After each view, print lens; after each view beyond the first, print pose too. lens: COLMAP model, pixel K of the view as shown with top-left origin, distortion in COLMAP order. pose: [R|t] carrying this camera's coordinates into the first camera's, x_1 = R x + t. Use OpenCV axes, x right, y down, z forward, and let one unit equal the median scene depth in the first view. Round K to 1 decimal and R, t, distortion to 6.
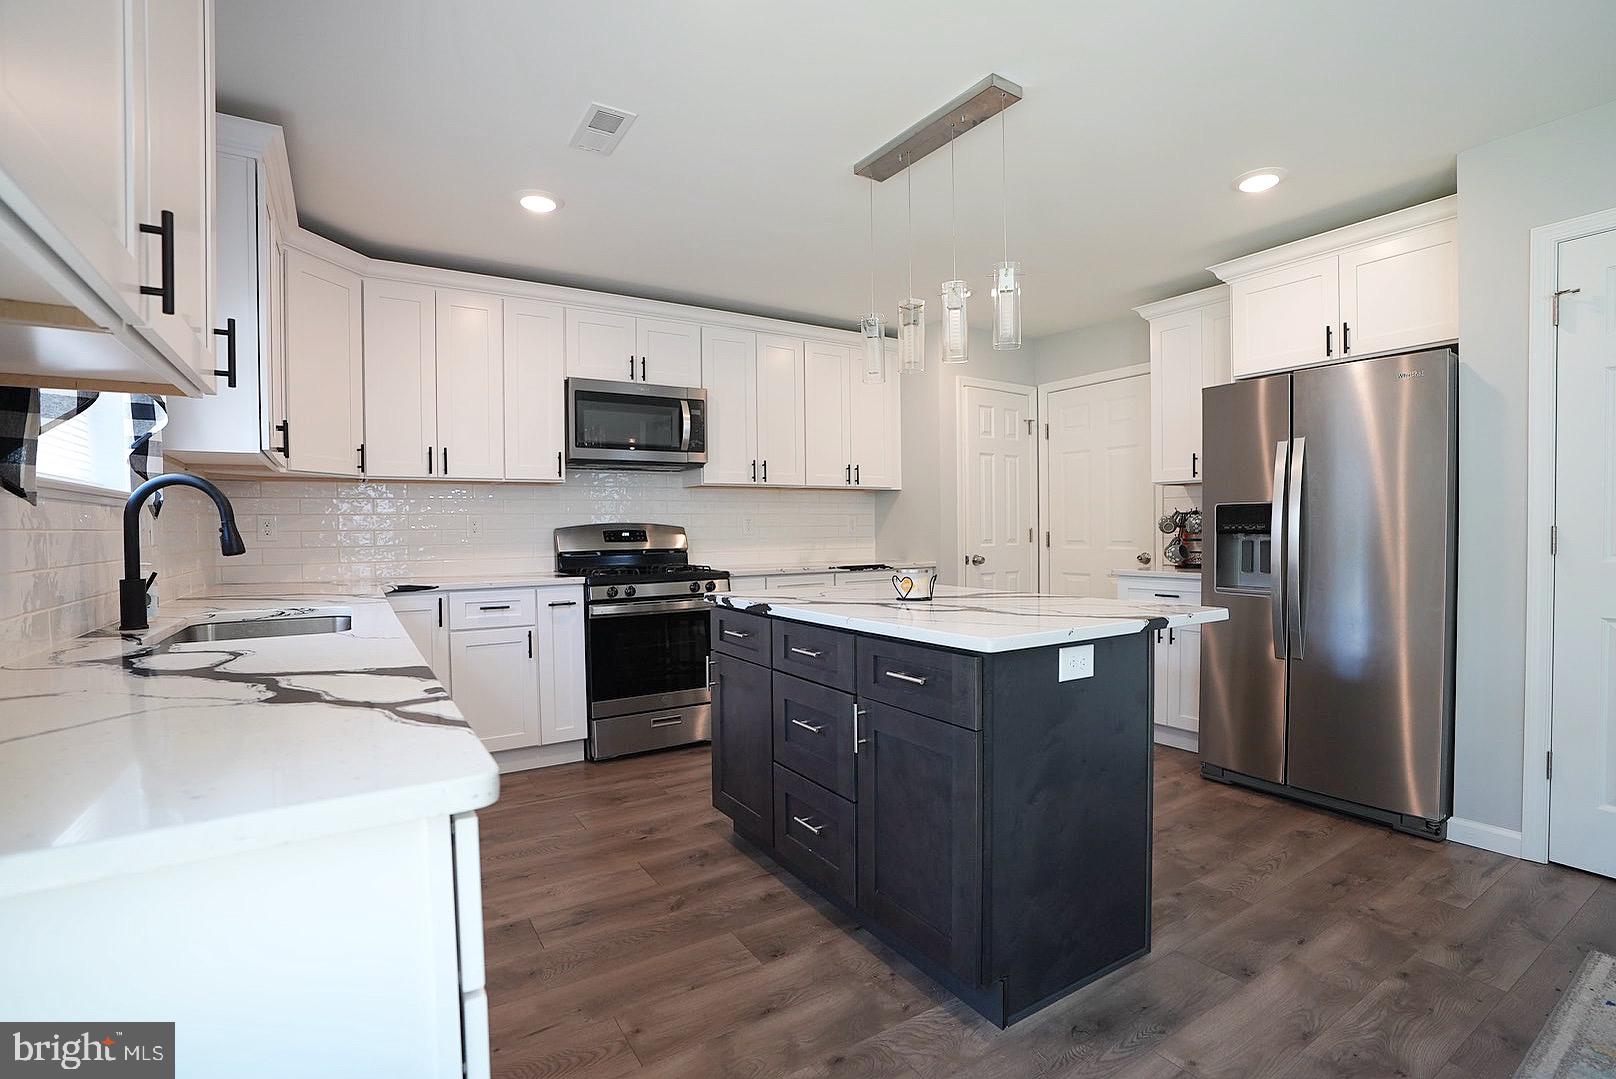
lens RADIAL K [[752.5, 0, 824.0], [0, 752.5, 543.2], [0, 0, 1]] dist [-0.066220, 0.025036]
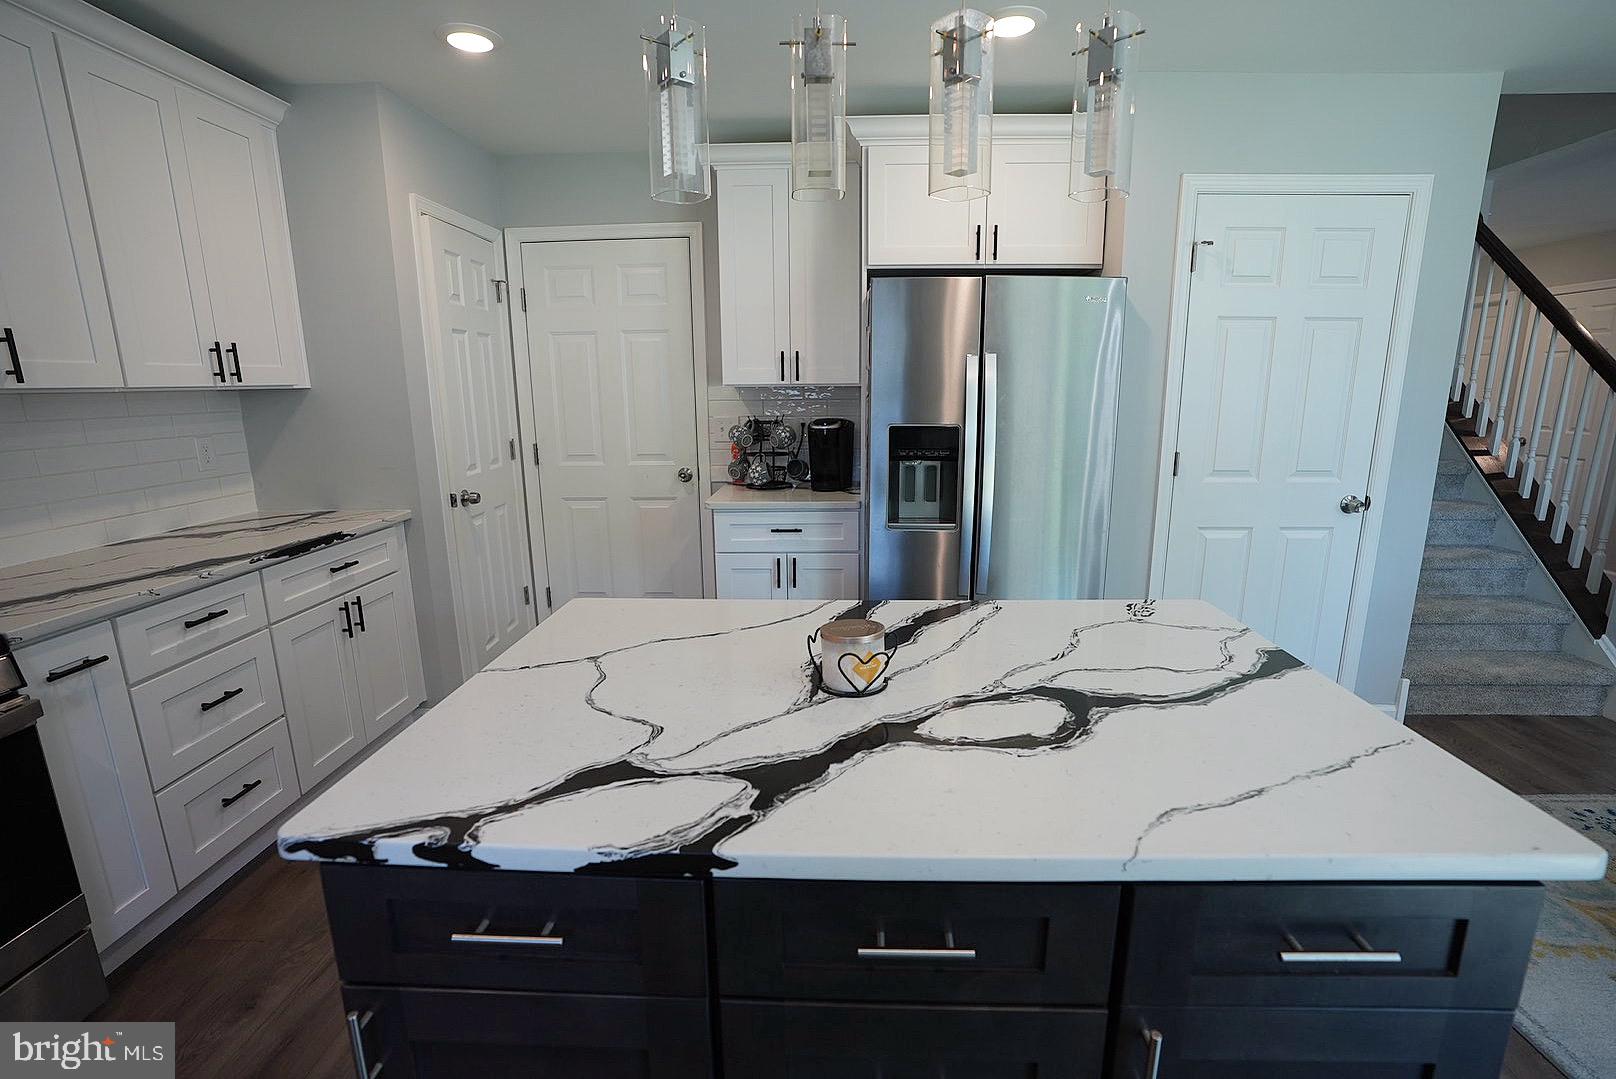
lens RADIAL K [[752.5, 0, 816.9], [0, 752.5, 545.1], [0, 0, 1]] dist [-0.066220, 0.025036]
pose [[0.575908, -0.170357, 0.799568, -0.172534], [0.017878, 0.980438, 0.196016, -0.070428], [-0.817319, -0.098593, 0.567687, 0.457165]]
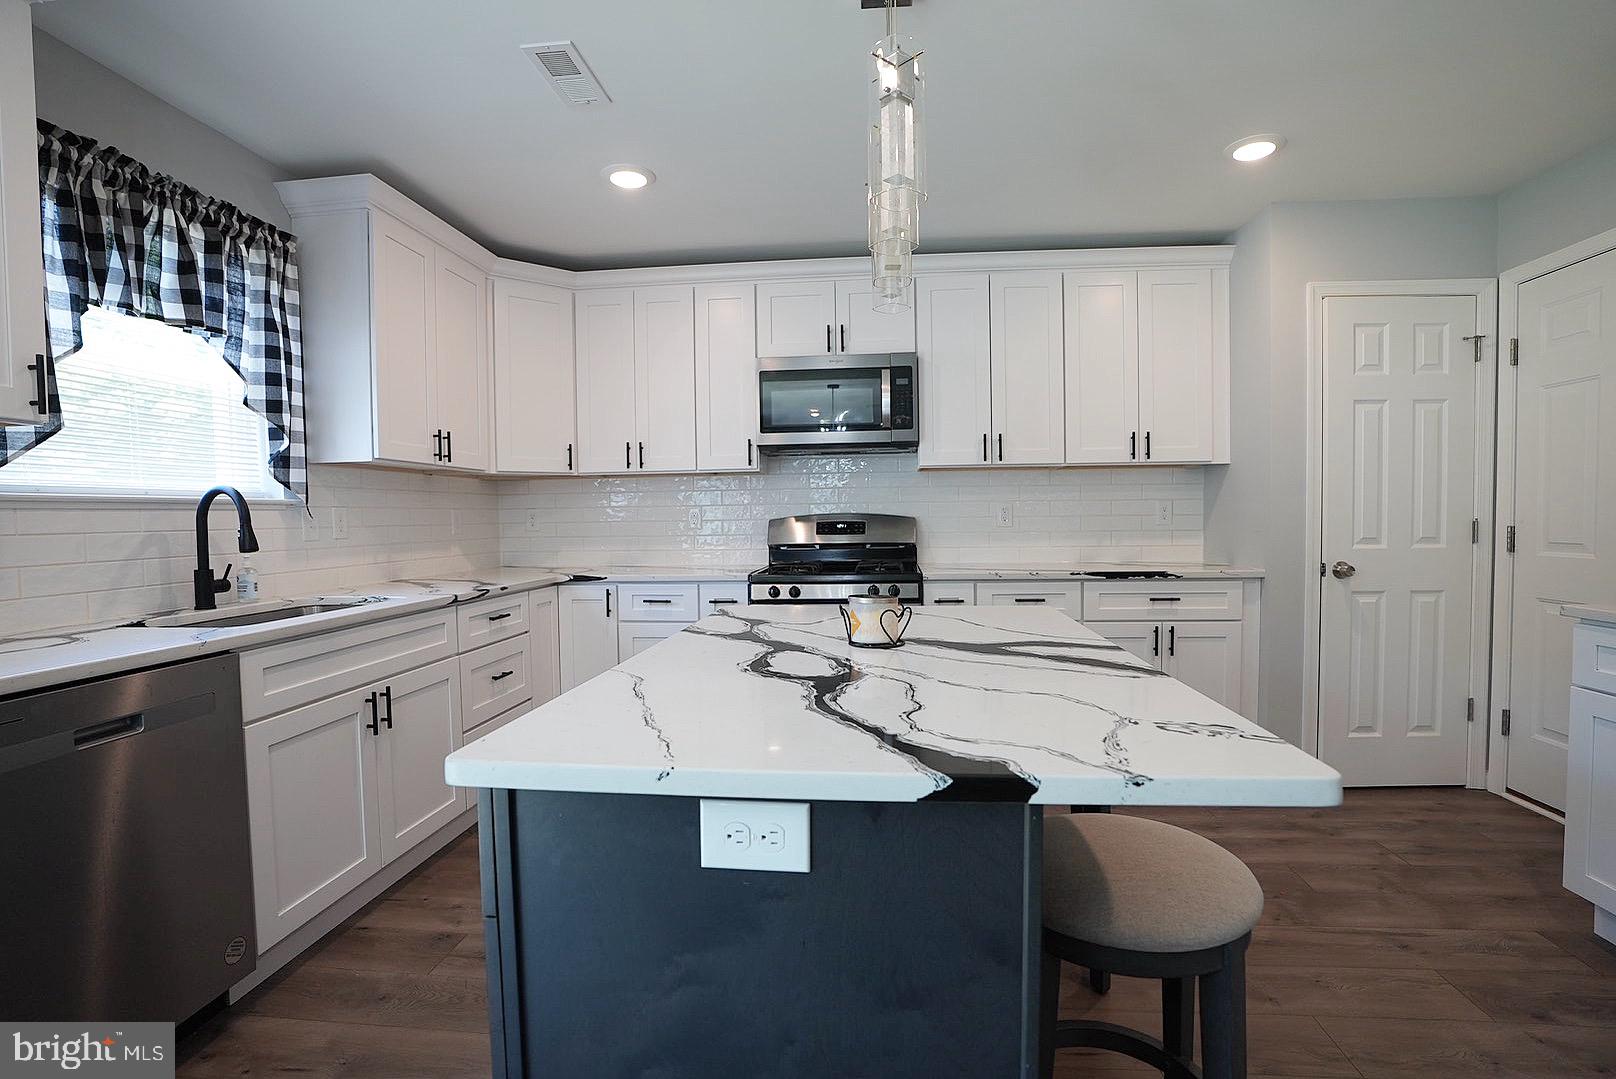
lens RADIAL K [[752.5, 0, 821.5], [0, 752.5, 545.6], [0, 0, 1]] dist [-0.066220, 0.025036]
pose [[0.783006, 0.025094, -0.621507, 0.291646], [-0.007869, 0.999506, 0.030443, -0.016566], [0.621964, -0.018946, 0.782817, 0.291672]]
